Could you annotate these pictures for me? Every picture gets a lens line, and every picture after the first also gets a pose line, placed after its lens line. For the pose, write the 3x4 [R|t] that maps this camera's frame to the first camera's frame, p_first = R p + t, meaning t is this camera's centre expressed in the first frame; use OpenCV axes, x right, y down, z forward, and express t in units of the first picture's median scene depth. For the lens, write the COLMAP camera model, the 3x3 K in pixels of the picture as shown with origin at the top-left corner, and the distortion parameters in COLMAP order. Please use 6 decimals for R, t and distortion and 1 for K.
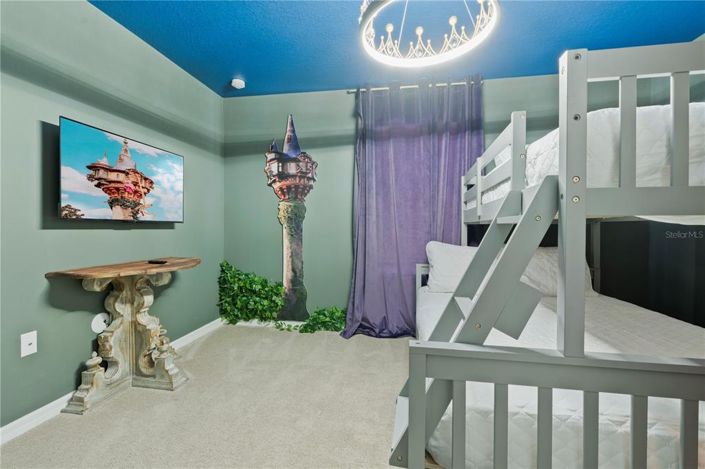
lens RADIAL K [[319.0, 0, 352.1], [0, 319.0, 226.6], [0, 0, 1]] dist [-0.001494, 0.000349]
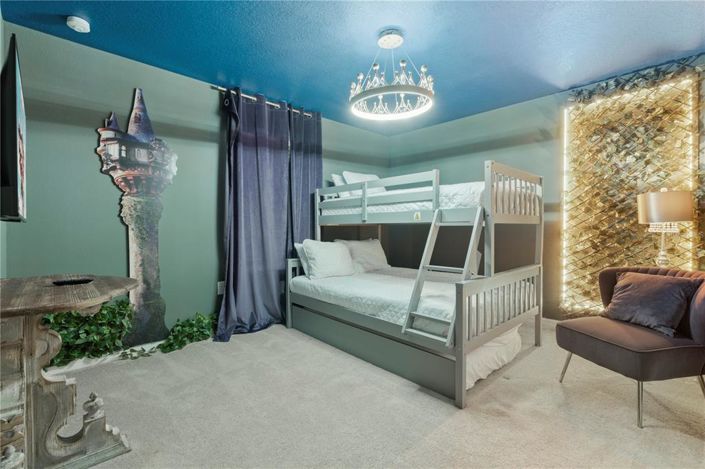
lens RADIAL K [[319.0, 0, 352.1], [0, 319.0, 226.6], [0, 0, 1]] dist [-0.001494, 0.000349]
pose [[0.596683, -0.000238, 0.802477, -0.522941], [0.002295, 0.999996, -0.001409, -0.000696], [-0.802474, 0.002682, 0.596682, 0.092355]]
